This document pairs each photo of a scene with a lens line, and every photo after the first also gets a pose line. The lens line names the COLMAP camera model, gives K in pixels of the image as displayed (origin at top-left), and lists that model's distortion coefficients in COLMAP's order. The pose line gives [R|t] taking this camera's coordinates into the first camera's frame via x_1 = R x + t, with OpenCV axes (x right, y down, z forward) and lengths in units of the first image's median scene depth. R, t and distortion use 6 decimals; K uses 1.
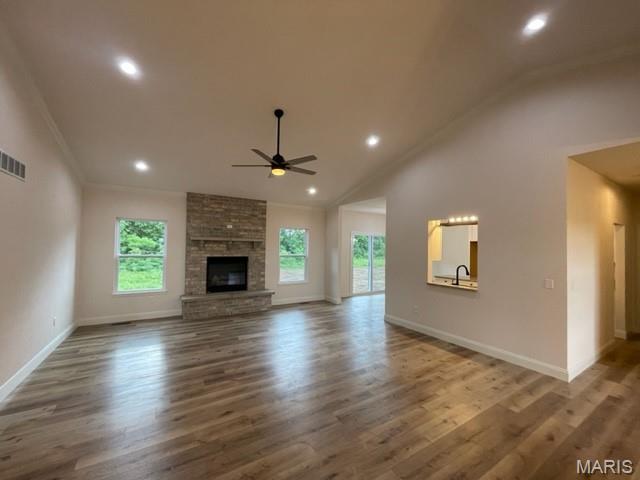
lens RADIAL K [[257.6, 0, 317.0], [0, 257.6, 241.5], [0, 0, 1]] dist [0.000183, 0.000317]
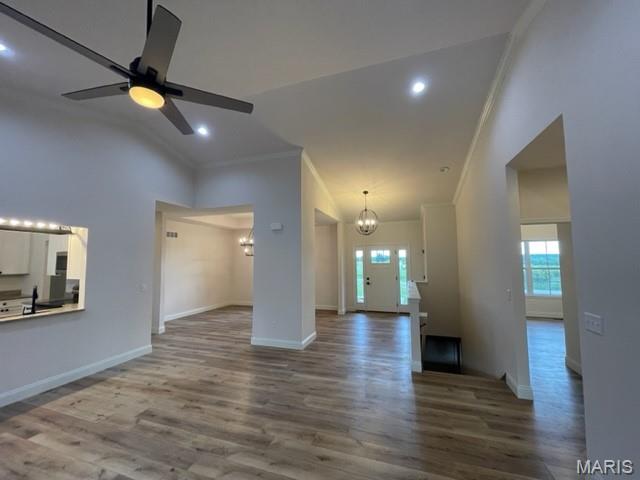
lens RADIAL K [[257.6, 0, 319.8], [0, 257.6, 241.0], [0, 0, 1]] dist [0.000183, 0.000317]
pose [[-0.644055, 0.045954, 0.763598, -0.707760], [-0.019060, 0.996920, -0.076071, 0.004048], [-0.764742, -0.063549, -0.641195, 1.101996]]
